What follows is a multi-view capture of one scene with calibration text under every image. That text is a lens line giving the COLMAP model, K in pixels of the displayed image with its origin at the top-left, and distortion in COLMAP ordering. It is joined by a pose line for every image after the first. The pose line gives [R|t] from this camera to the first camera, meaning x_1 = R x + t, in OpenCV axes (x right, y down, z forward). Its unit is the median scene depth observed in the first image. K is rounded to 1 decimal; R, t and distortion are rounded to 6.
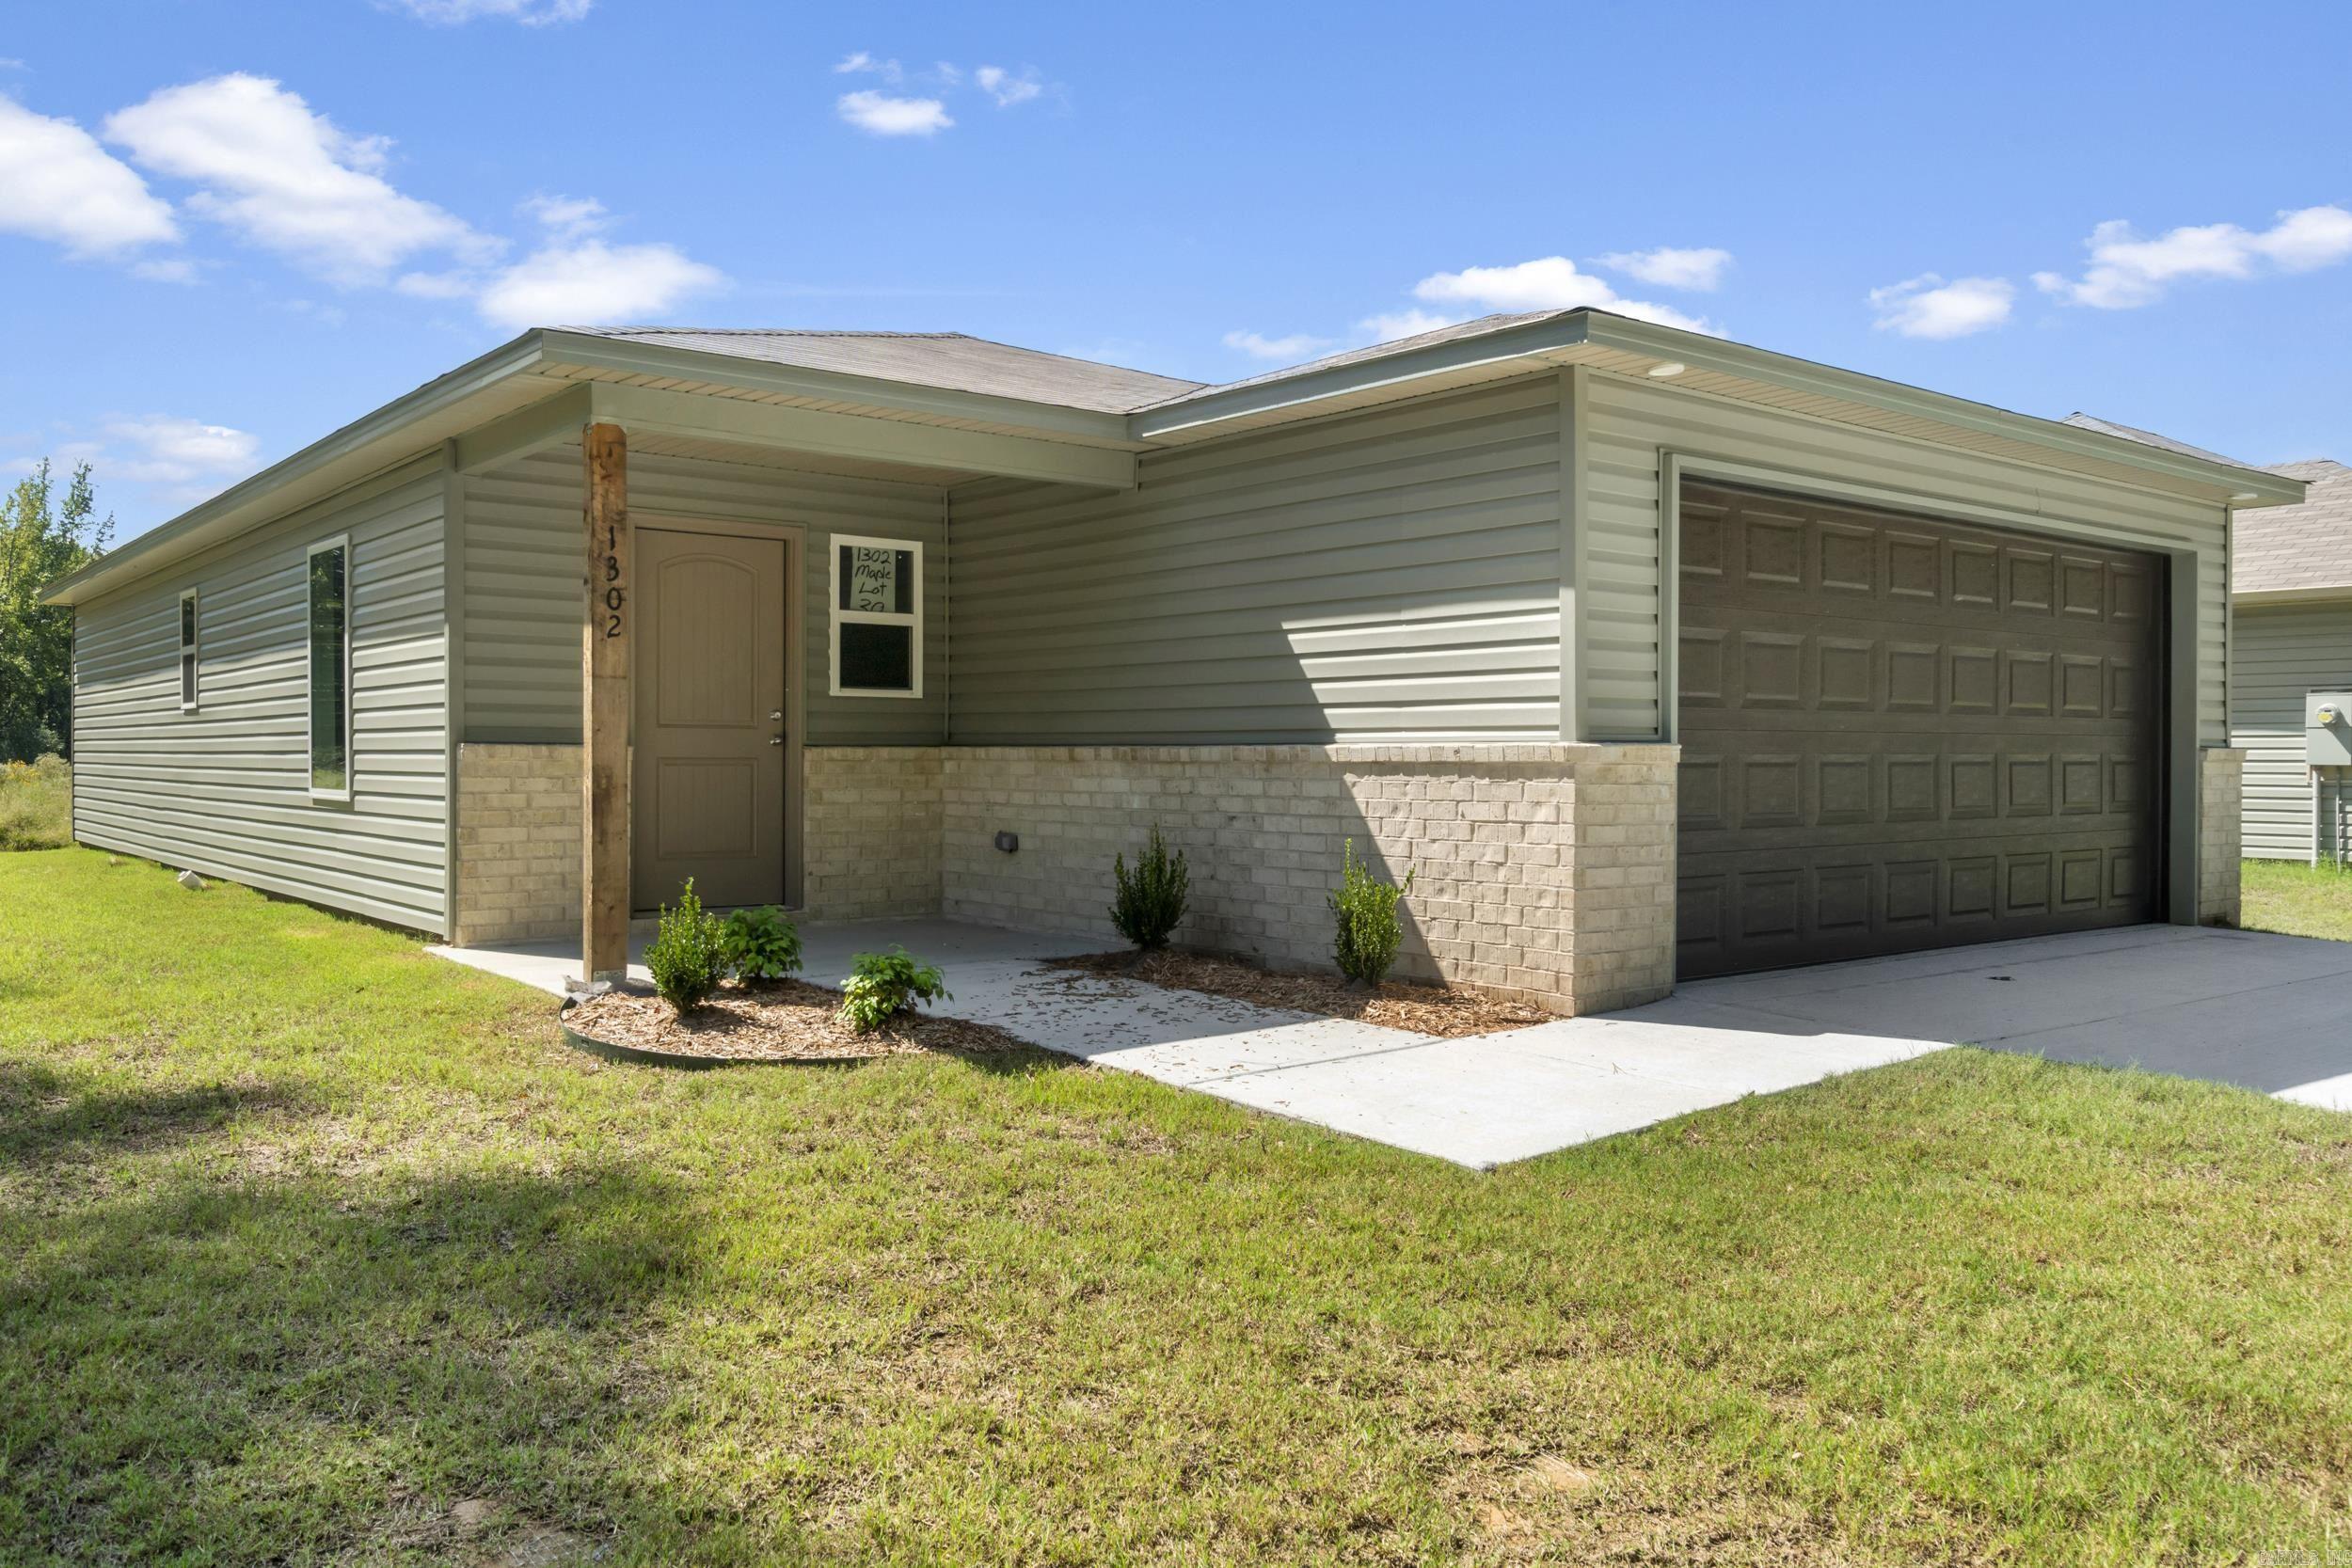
lens RADIAL K [[1800.5, 0, 1176.0], [0, 1800.5, 784.0], [0, 0, 1]] dist [-0.021325, 0.007702]
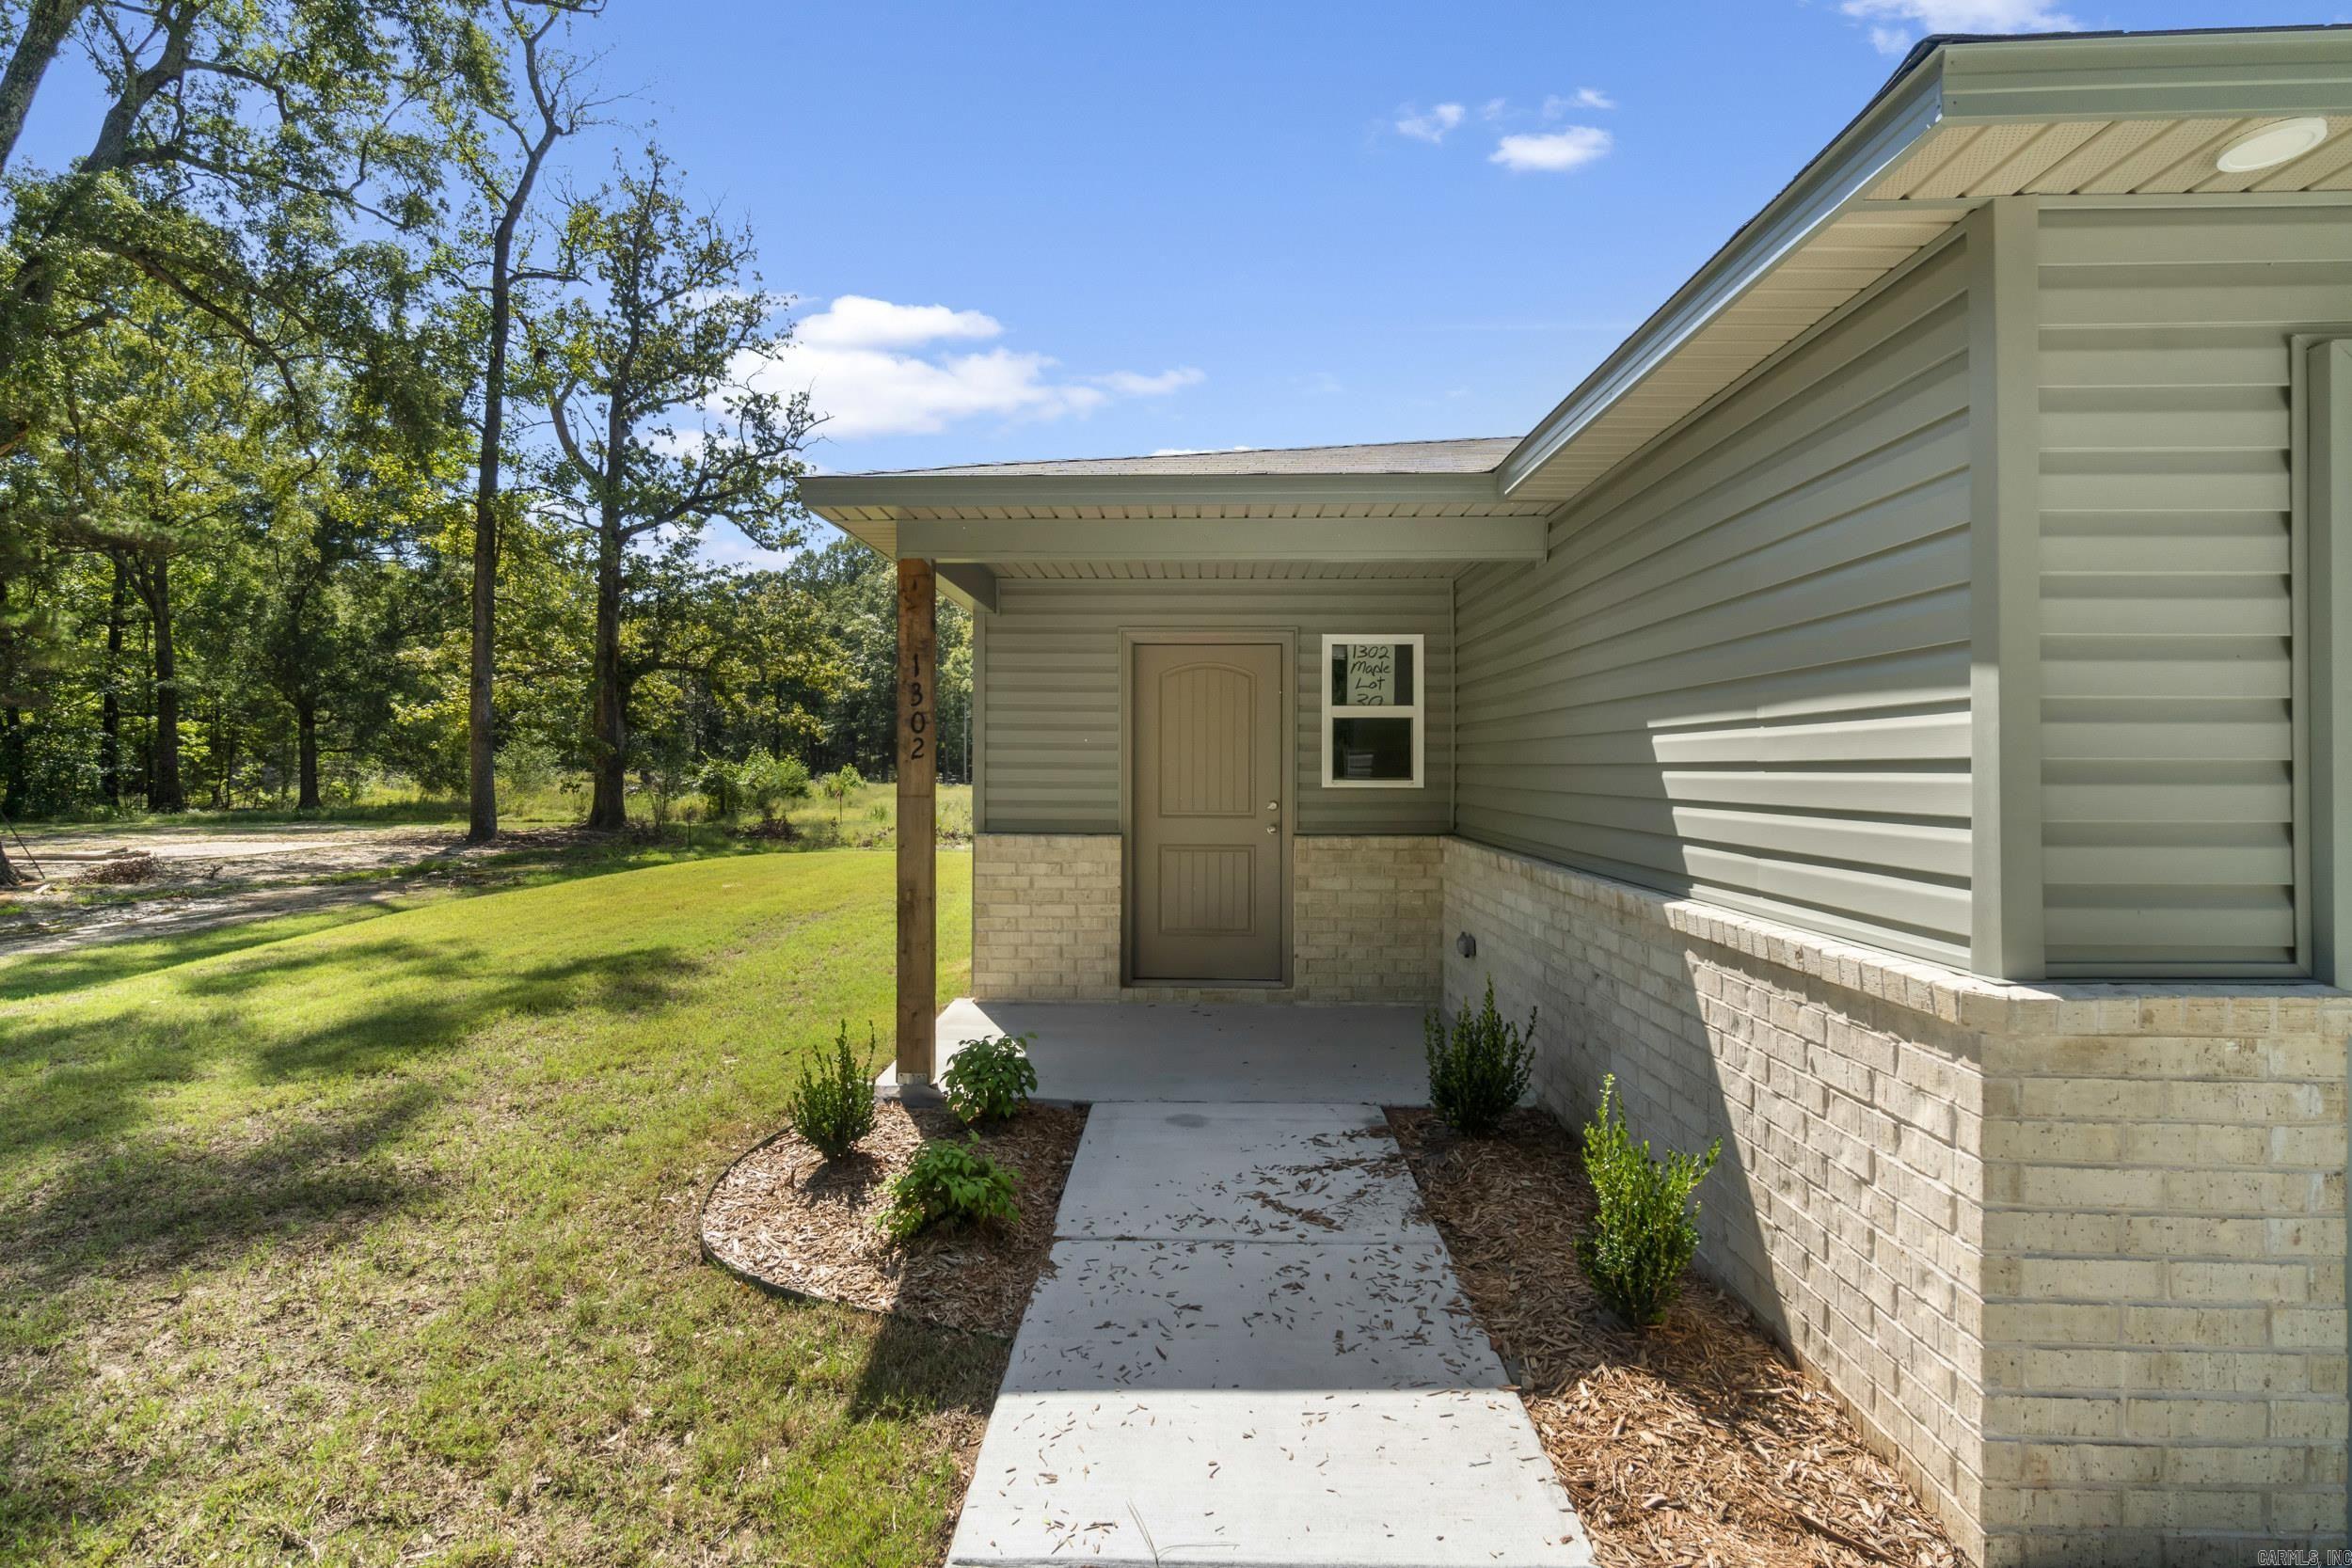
lens RADIAL K [[1141.9, 0, 1159.4], [0, 1141.9, 764.7], [0, 0, 1]] dist [0.002144, -0.000352]
pose [[0.757971, -0.002337, -0.652284, 0.207564], [-0.010593, 0.999818, -0.015892, -0.060924], [0.652203, 0.018955, 0.757808, 0.515199]]
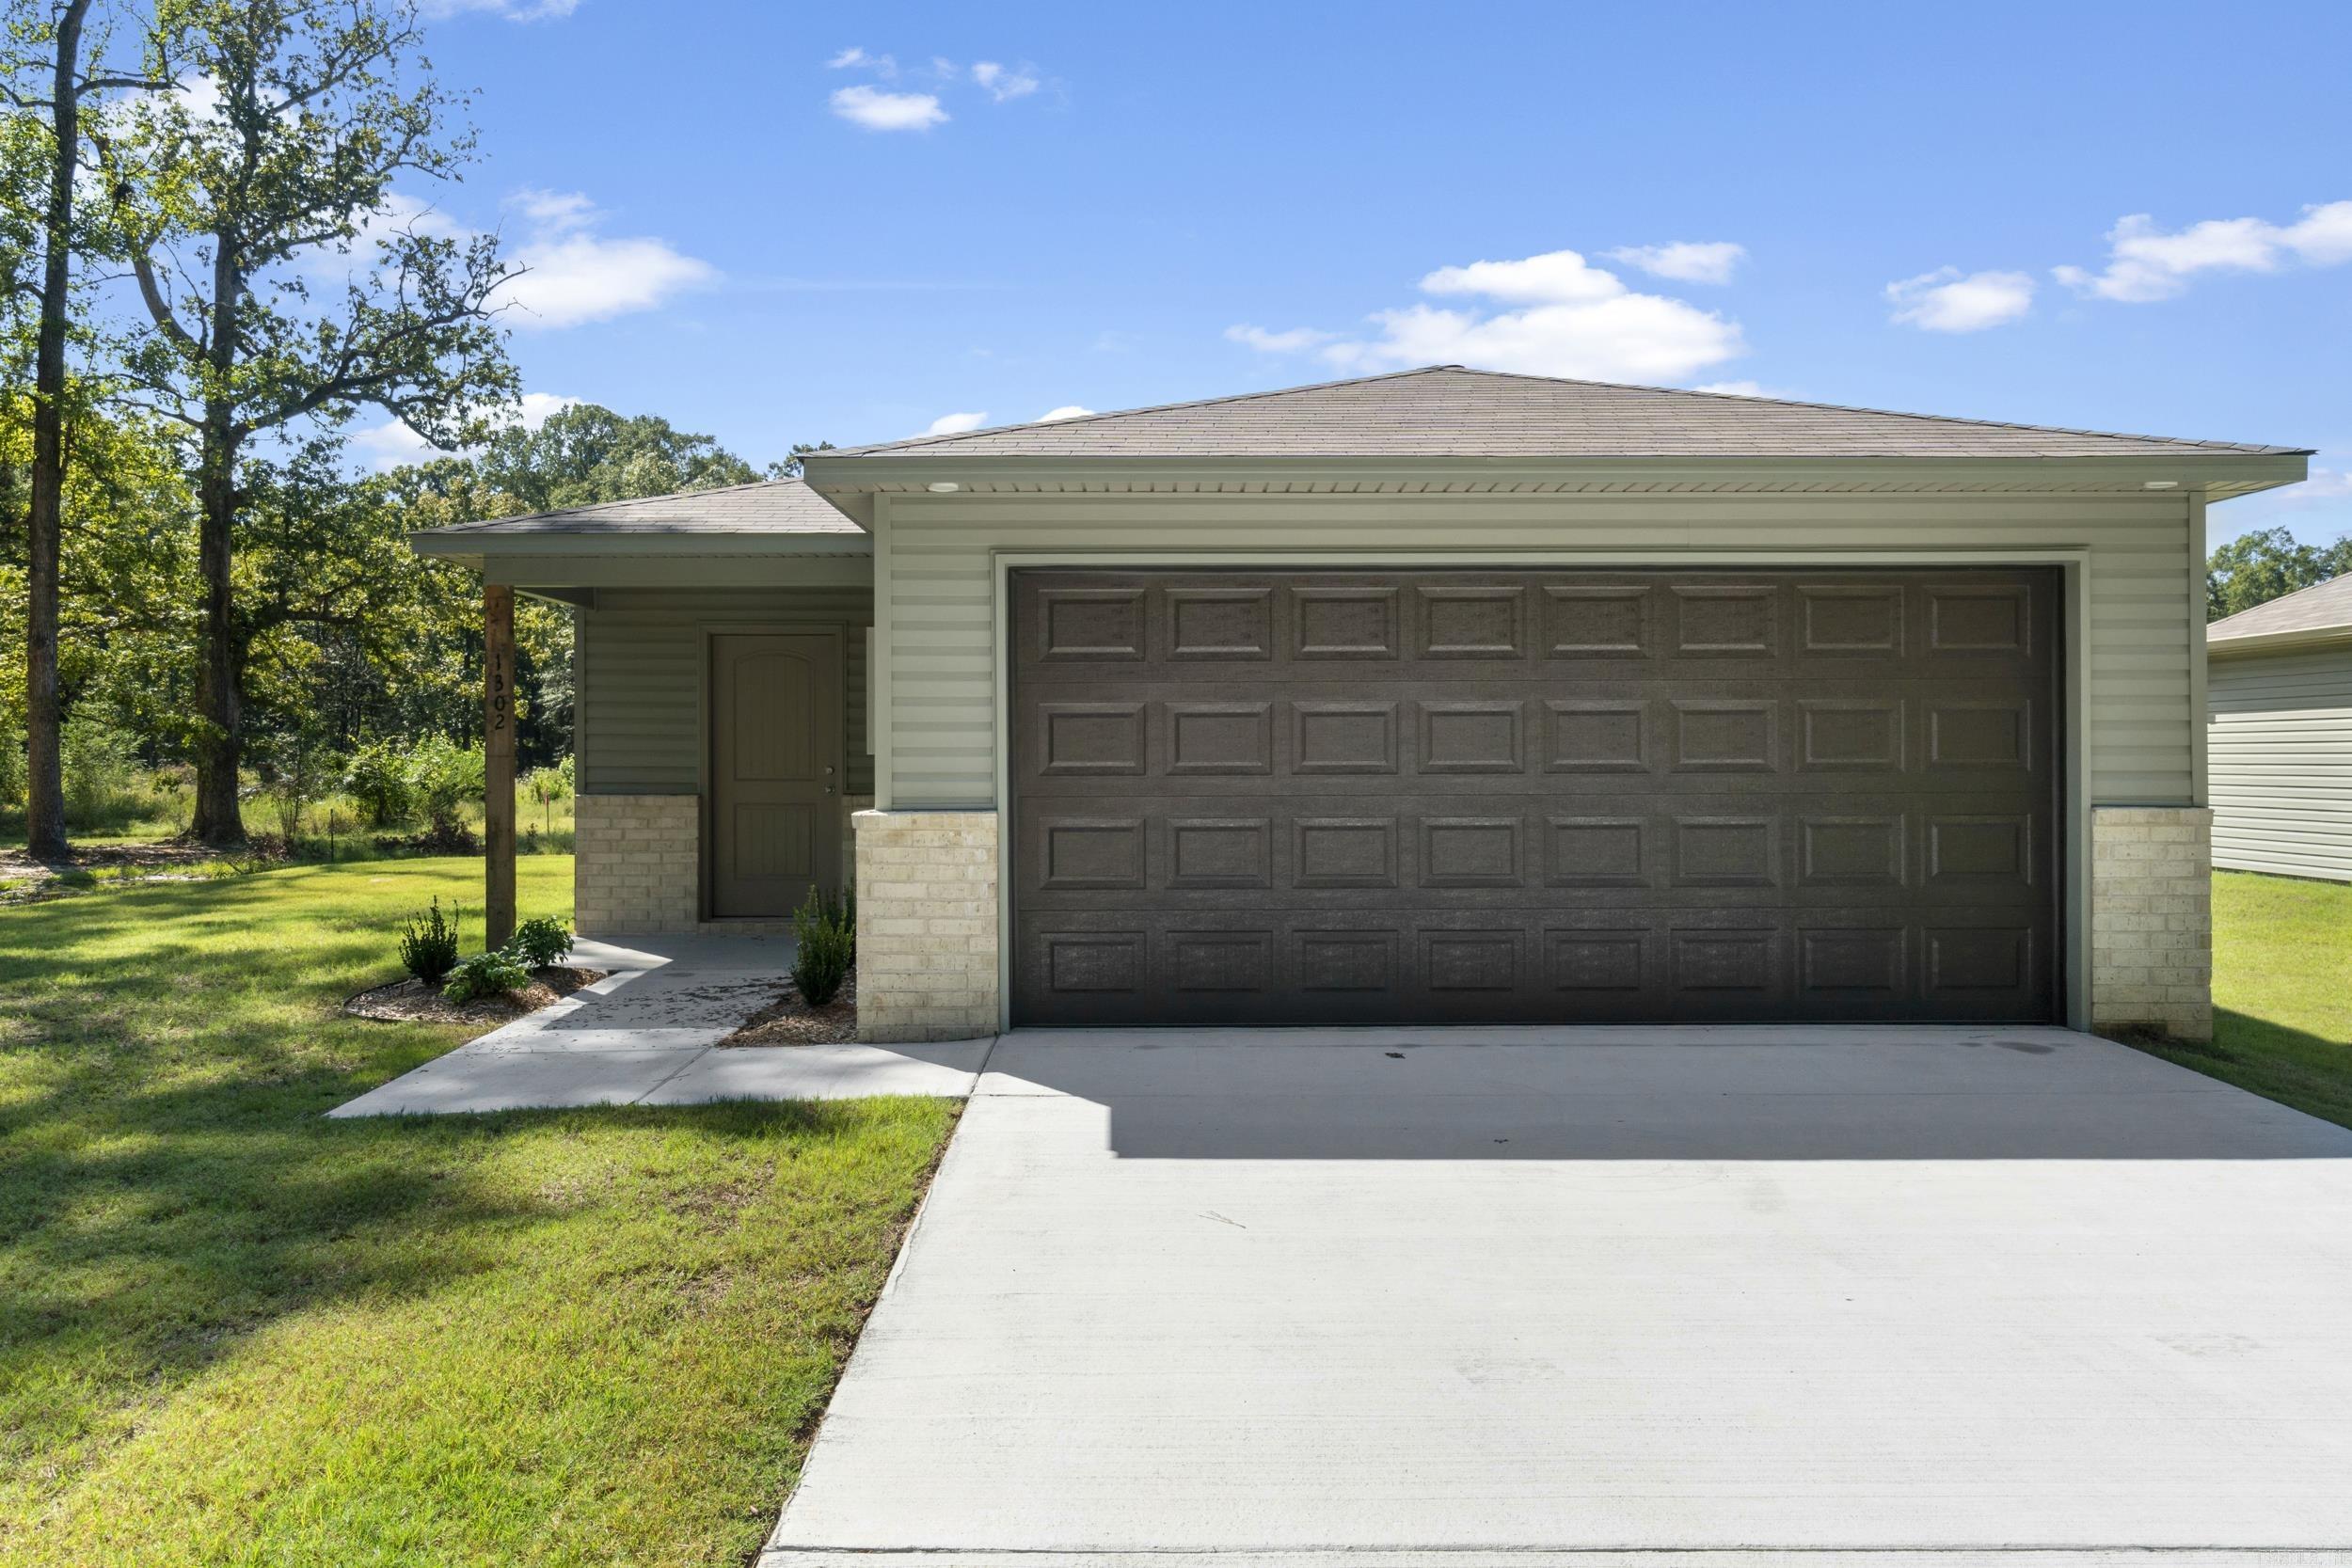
lens RADIAL K [[1800.5, 0, 1176.0], [0, 1800.5, 784.0], [0, 0, 1]] dist [-0.021325, 0.007702]
pose [[0.789289, 0.003973, -0.614009, 0.914690], [-0.005904, 0.999982, -0.001120, -0.033941], [0.613993, 0.004509, 0.789299, 0.155857]]
